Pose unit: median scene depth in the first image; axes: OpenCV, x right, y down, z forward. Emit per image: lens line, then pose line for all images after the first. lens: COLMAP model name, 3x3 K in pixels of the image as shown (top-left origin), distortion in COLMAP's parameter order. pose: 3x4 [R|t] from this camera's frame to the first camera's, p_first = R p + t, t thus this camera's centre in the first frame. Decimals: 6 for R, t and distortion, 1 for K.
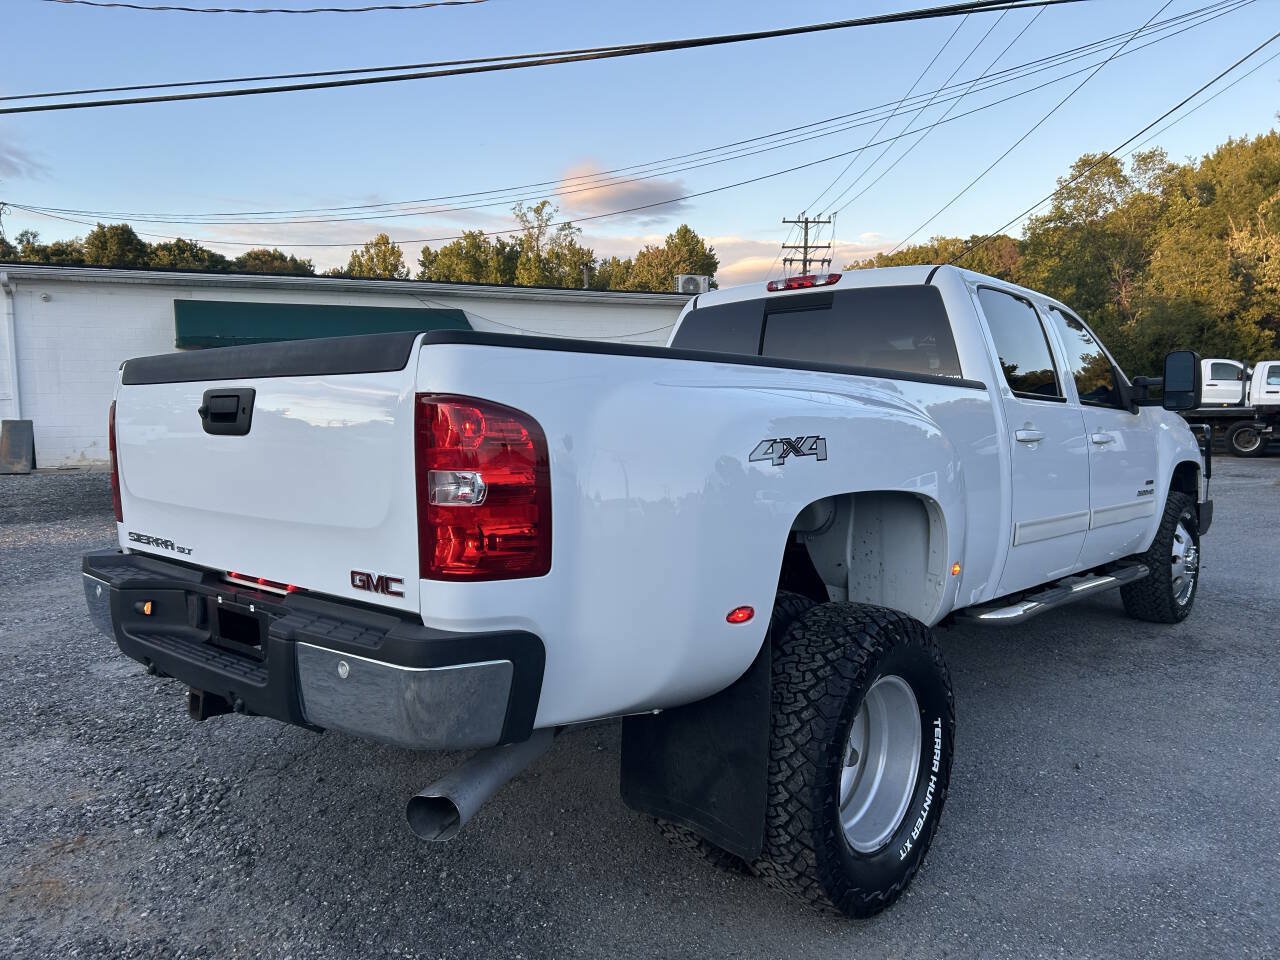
lens RADIAL K [[969.9, 0, 636.2], [0, 969.9, 490.3], [0, 0, 1]] dist [0.047772, -0.060801]
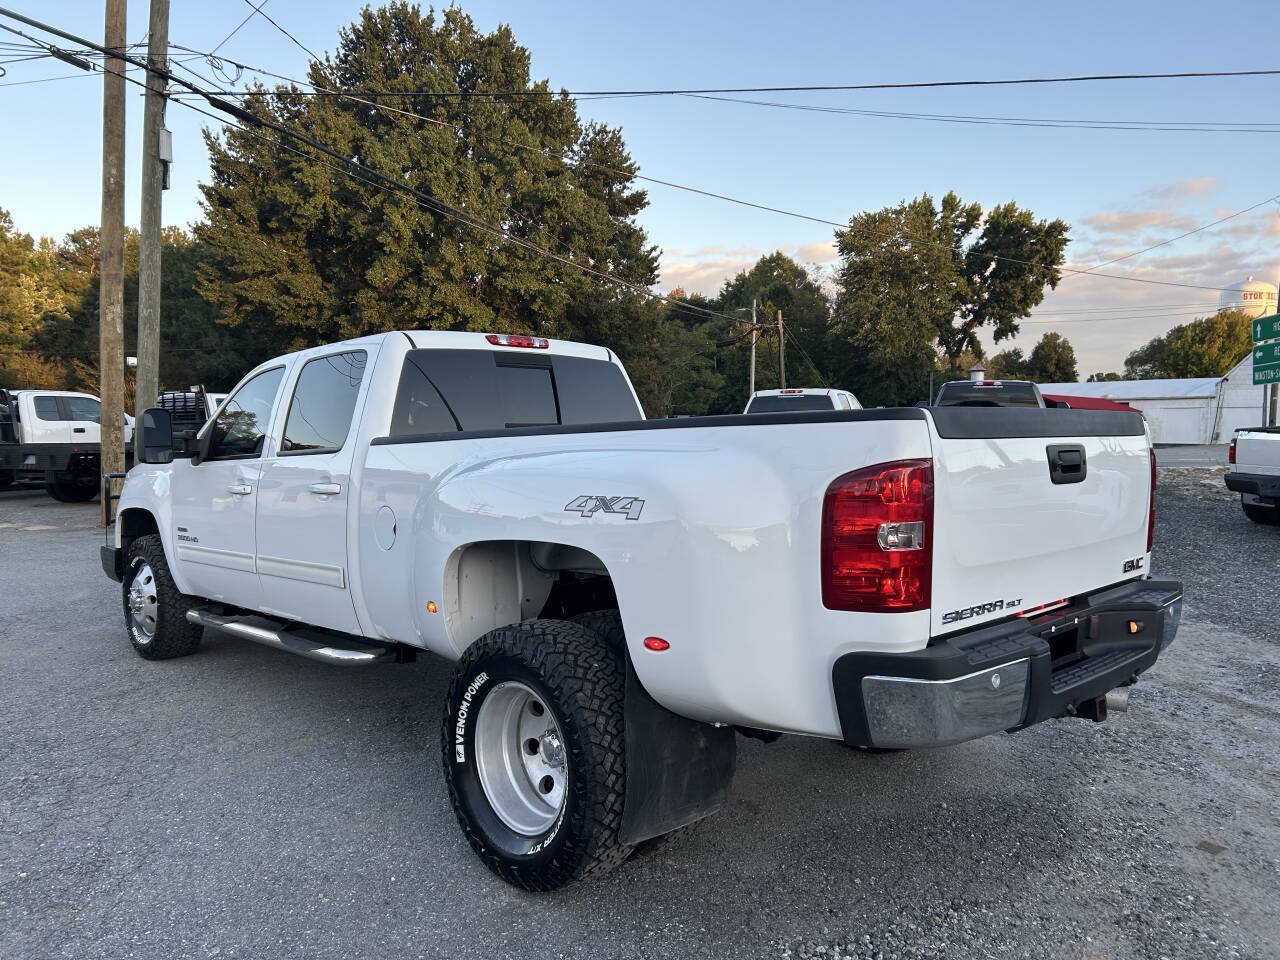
lens RADIAL K [[969.9, 0, 636.2], [0, 969.9, 490.3], [0, 0, 1]] dist [0.047772, -0.060801]
pose [[0.055330, -0.049416, 0.997245, -0.079308], [0.089261, 0.995020, 0.044354, -0.007174], [-0.994470, 0.086561, 0.059465, 0.070425]]
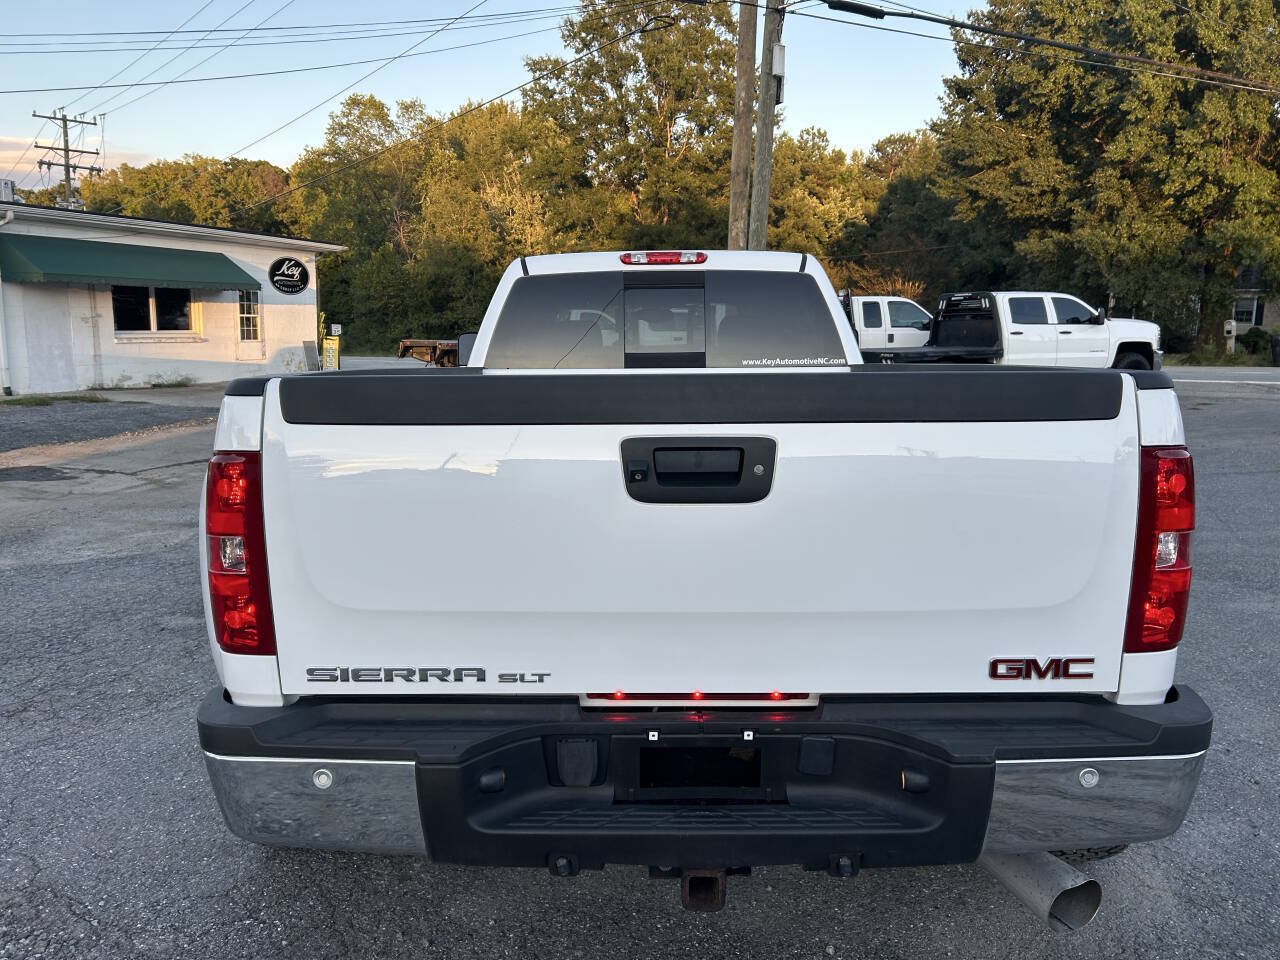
lens RADIAL K [[962.8, 0, 637.5], [0, 962.8, 483.6], [0, 0, 1]] dist [0.062311, -0.066054]
pose [[0.743881, -0.099302, 0.660894, -0.043585], [0.055714, 0.994672, 0.086743, -0.006365], [-0.665986, -0.027706, 0.745450, 0.024948]]
